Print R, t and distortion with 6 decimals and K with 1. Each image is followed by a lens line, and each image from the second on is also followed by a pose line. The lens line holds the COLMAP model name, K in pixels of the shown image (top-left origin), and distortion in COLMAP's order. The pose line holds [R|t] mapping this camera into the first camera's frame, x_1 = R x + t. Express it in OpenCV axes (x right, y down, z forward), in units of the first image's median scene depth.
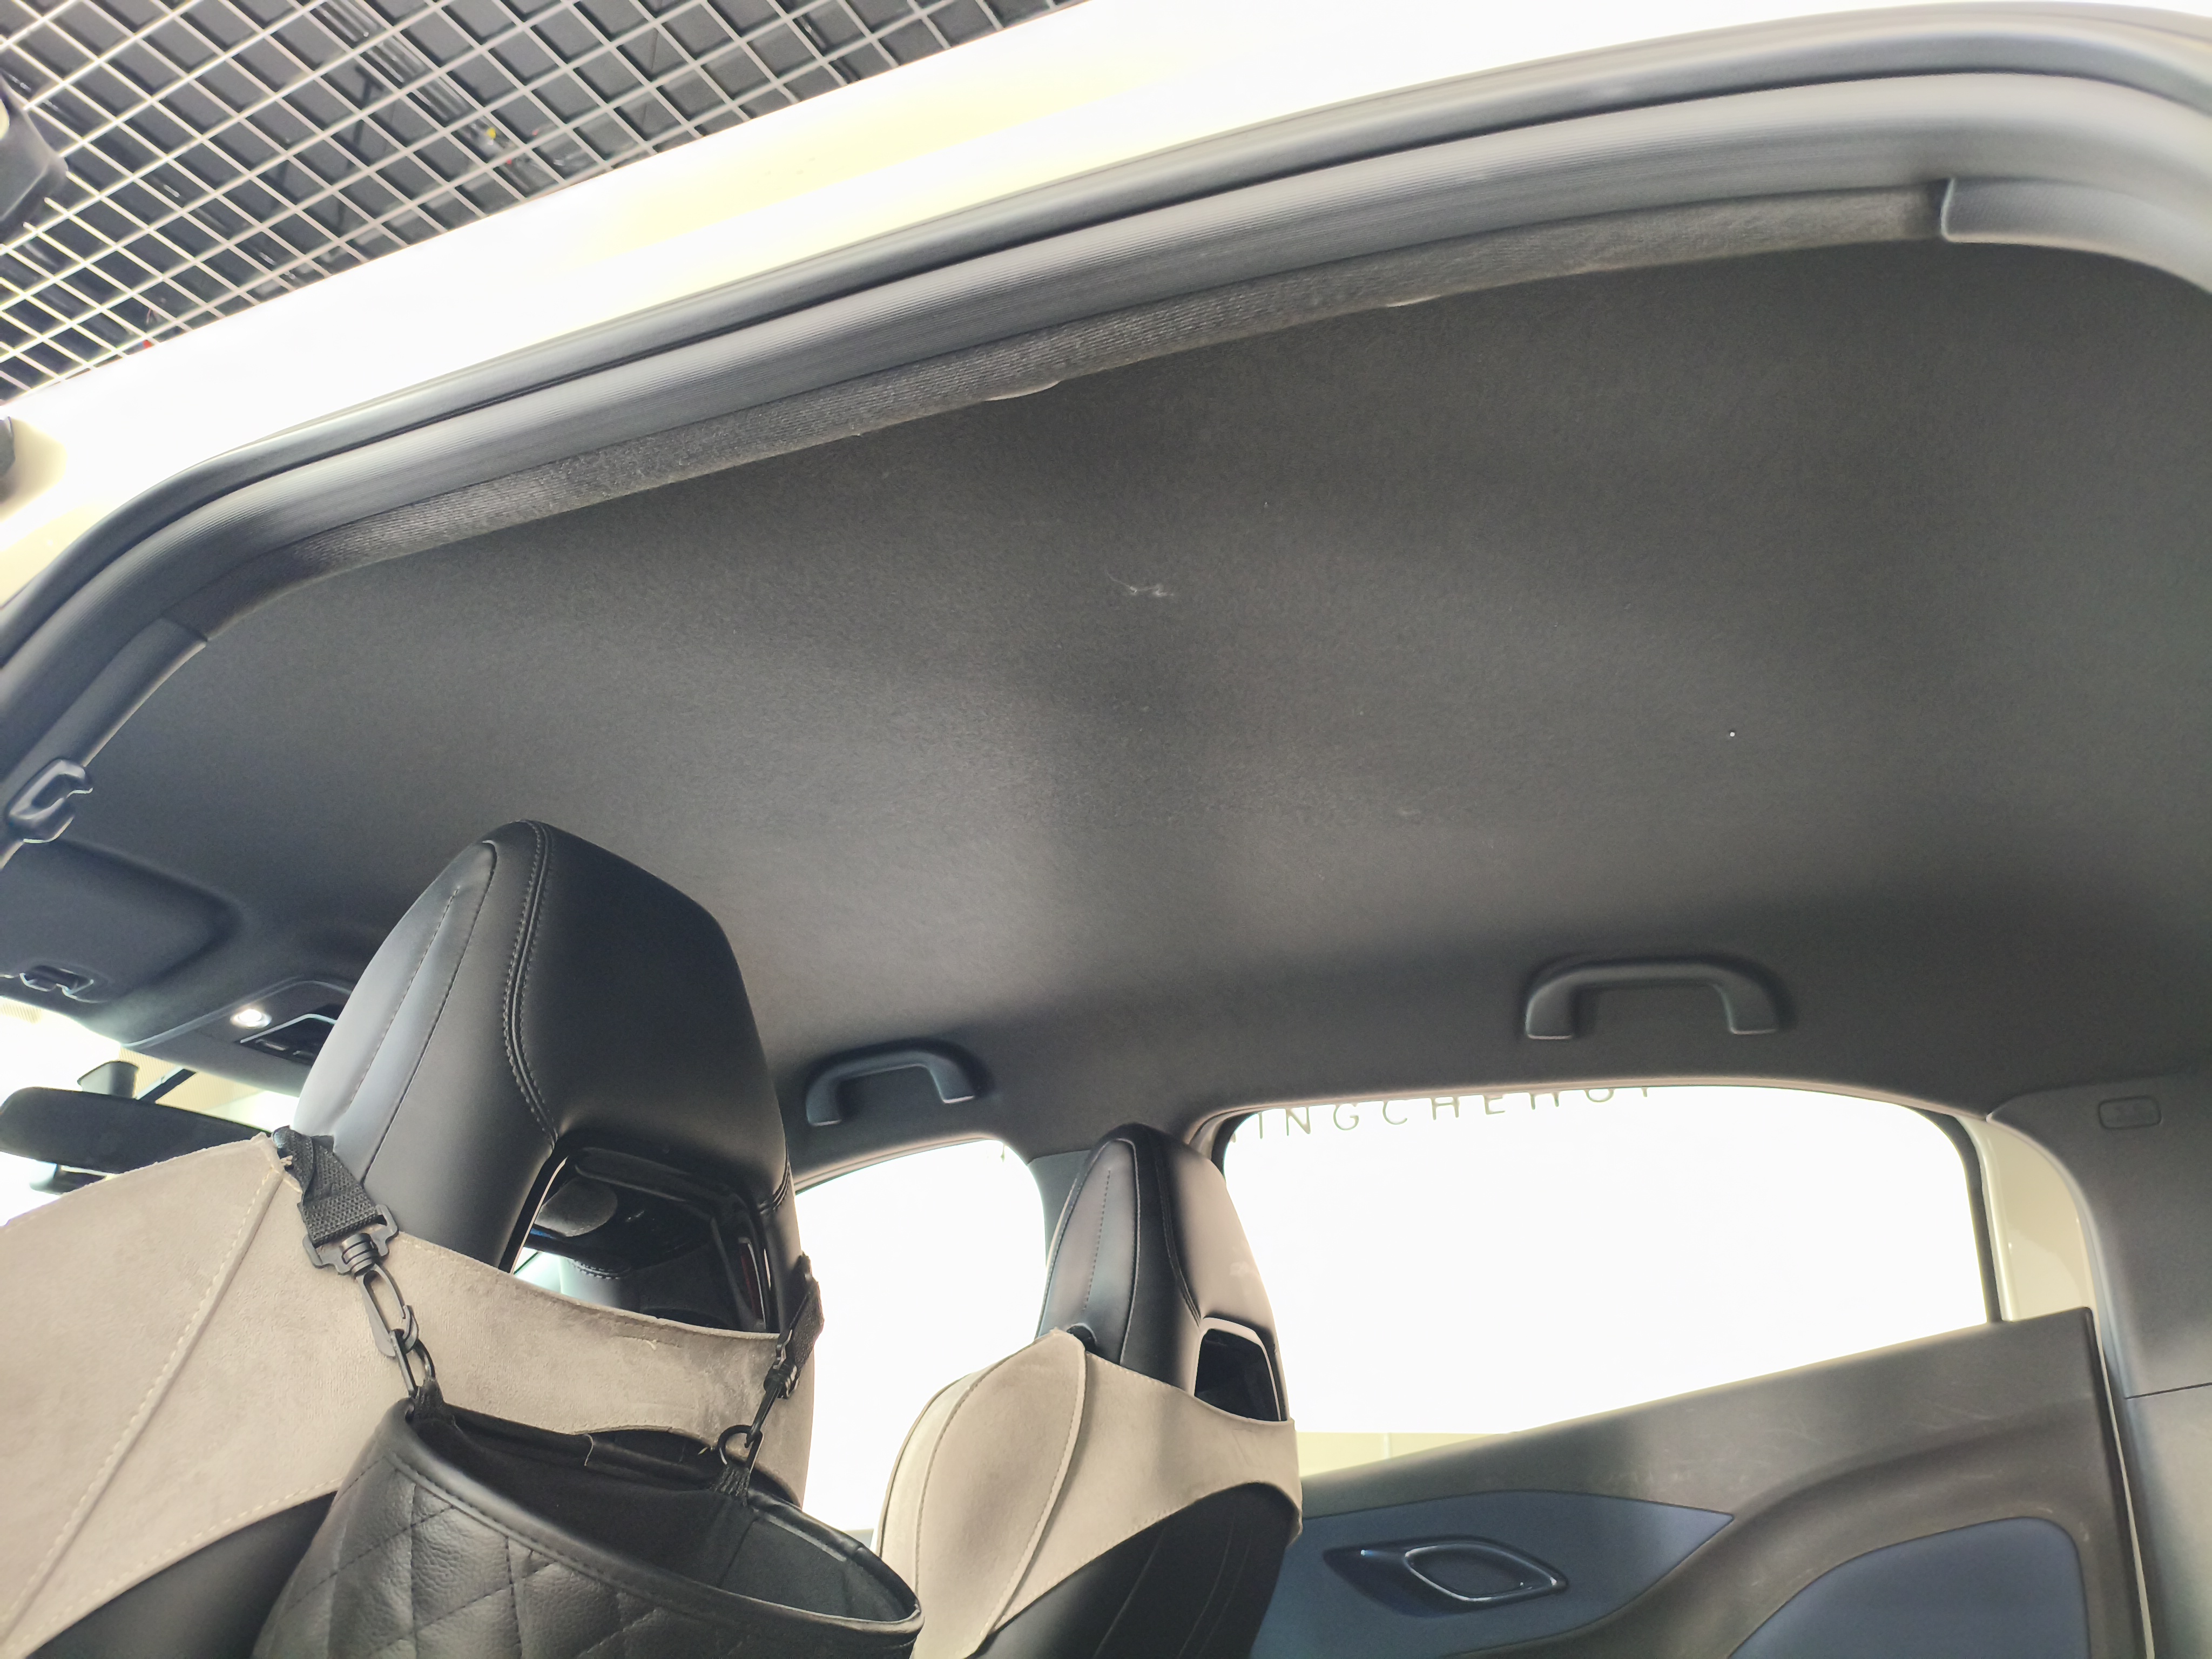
lens RADIAL K [[1712.3, 0, 1092.4], [0, 1712.3, 828.3], [0, 0, 1]] dist [-0.004911, -0.001121]
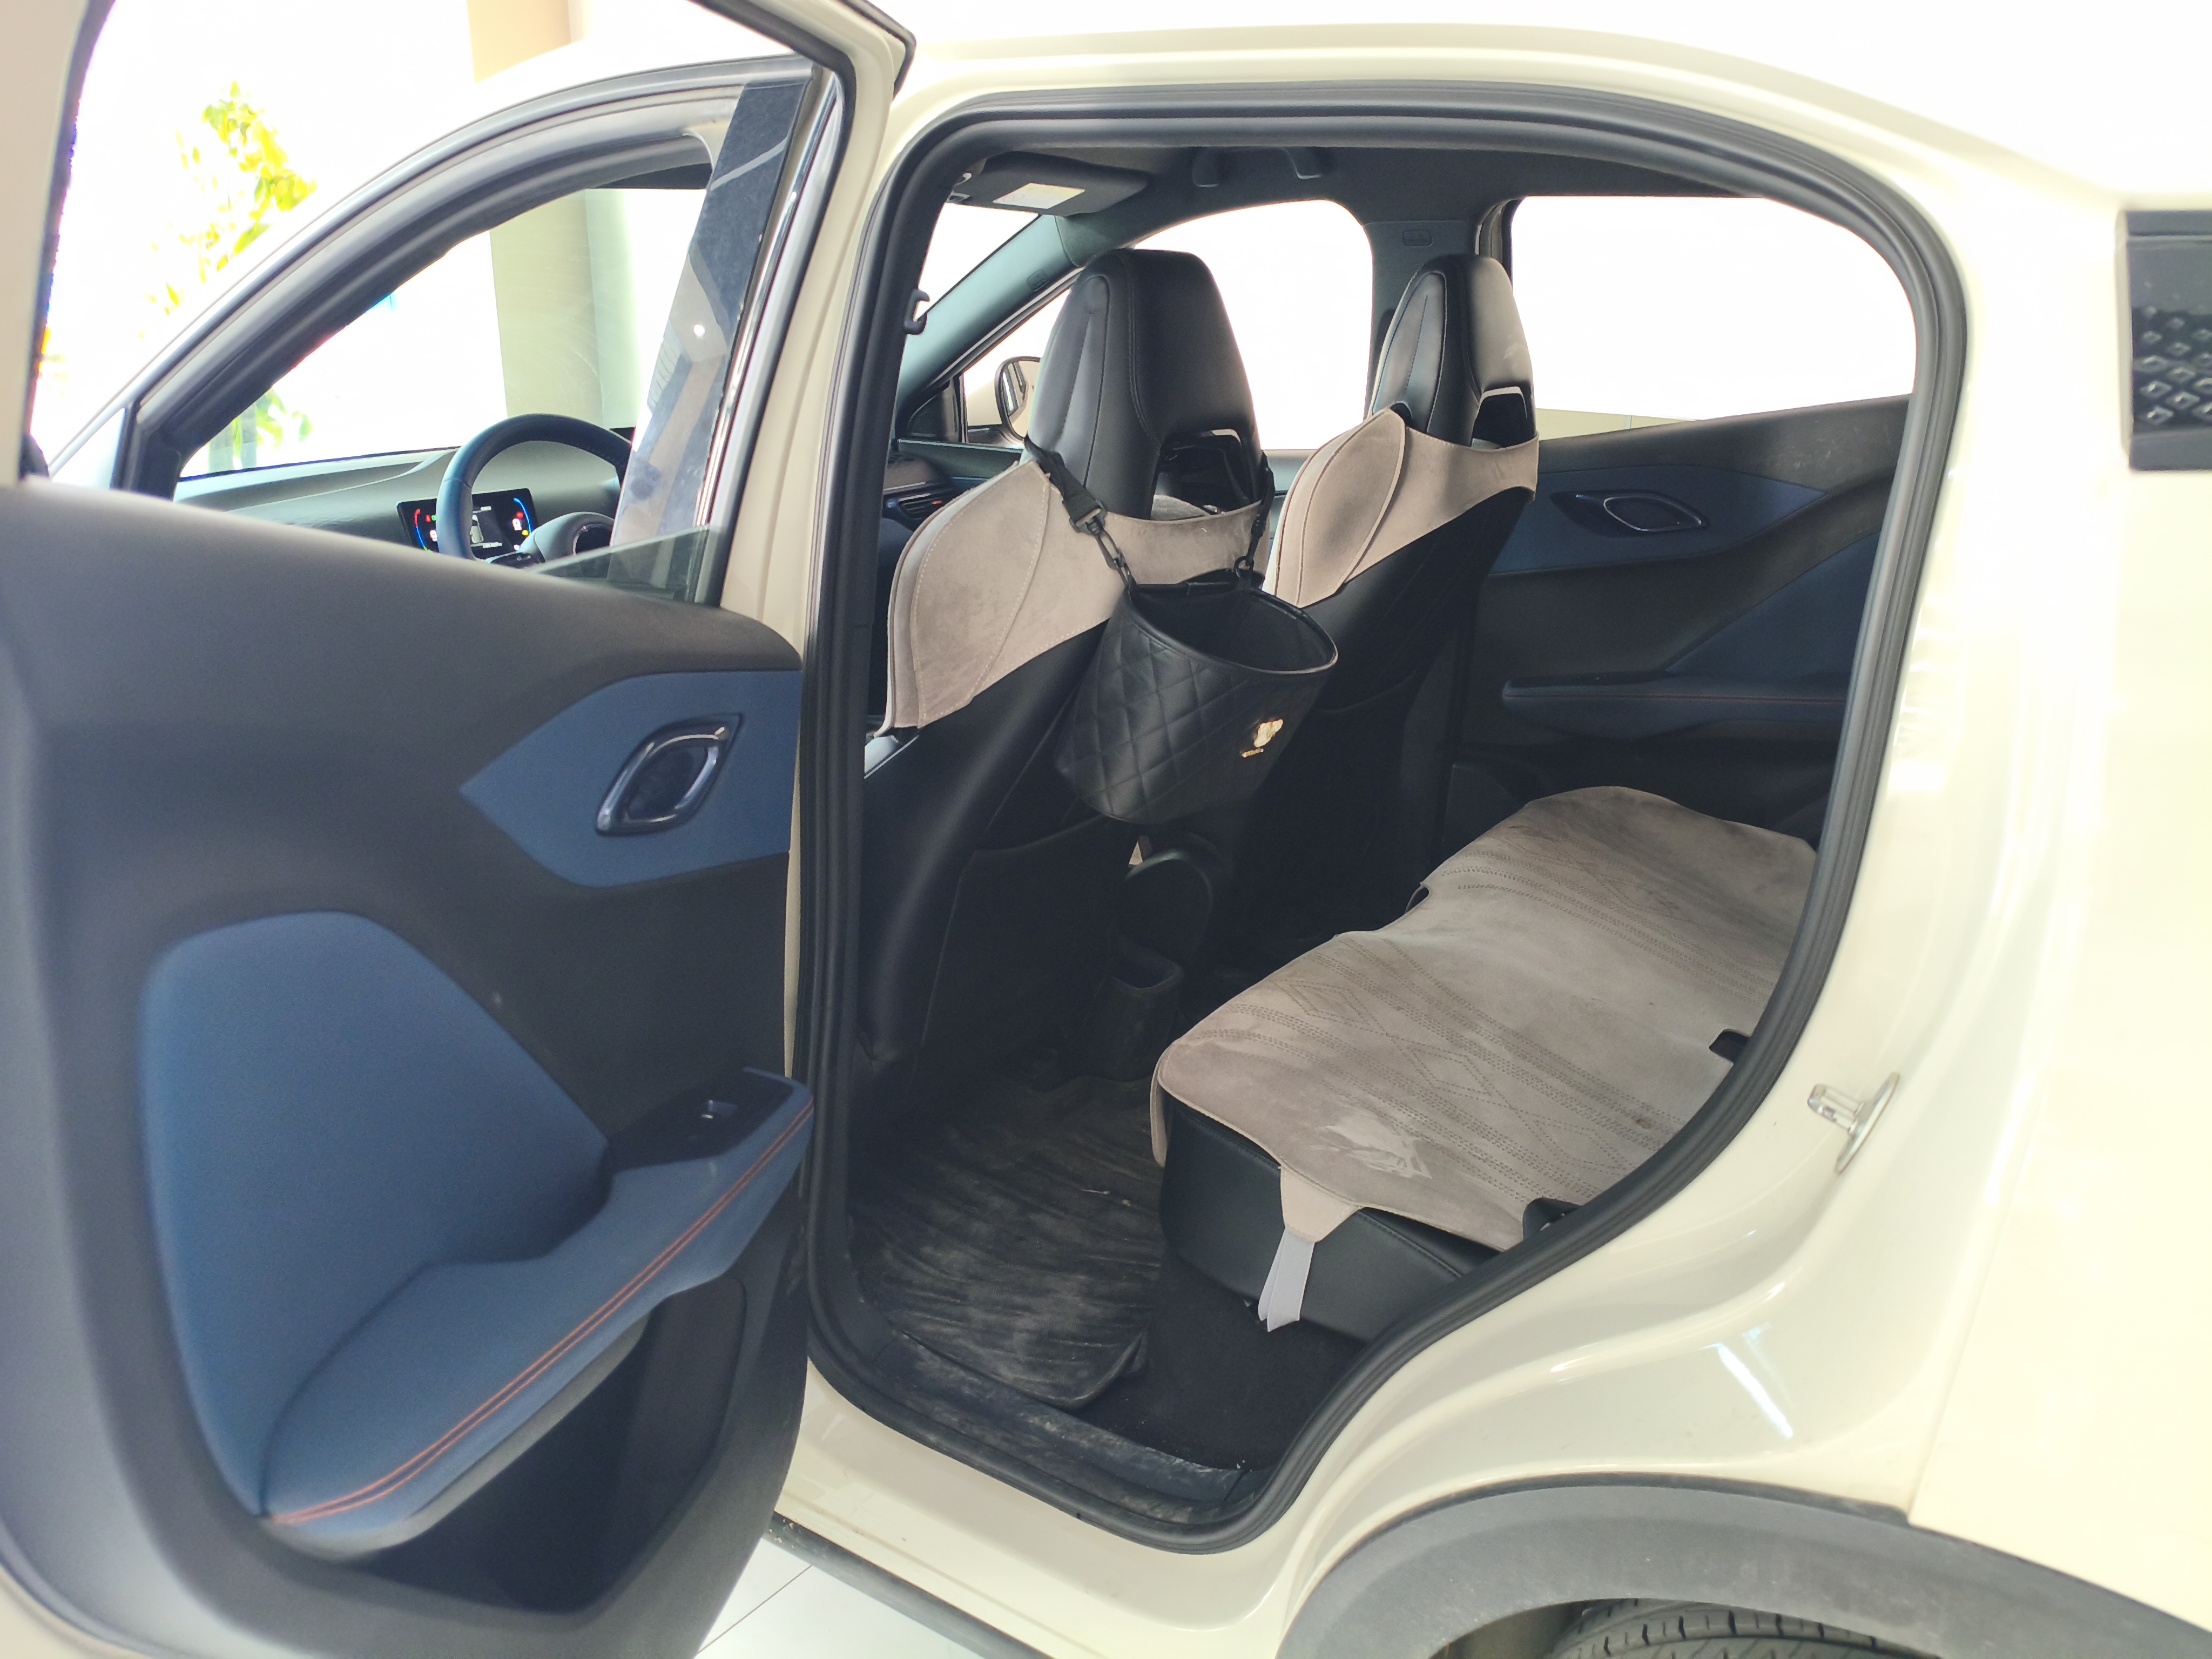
lens RADIAL K [[1712.3, 0, 1106.9], [0, 1712.3, 833.6], [0, 0, 1]] dist [-0.004911, -0.001121]
pose [[0.989774, 0.046645, -0.134800, -0.074238], [0.054220, 0.751063, 0.658001, -0.759276], [0.131935, -0.658581, 0.740854, -0.761486]]
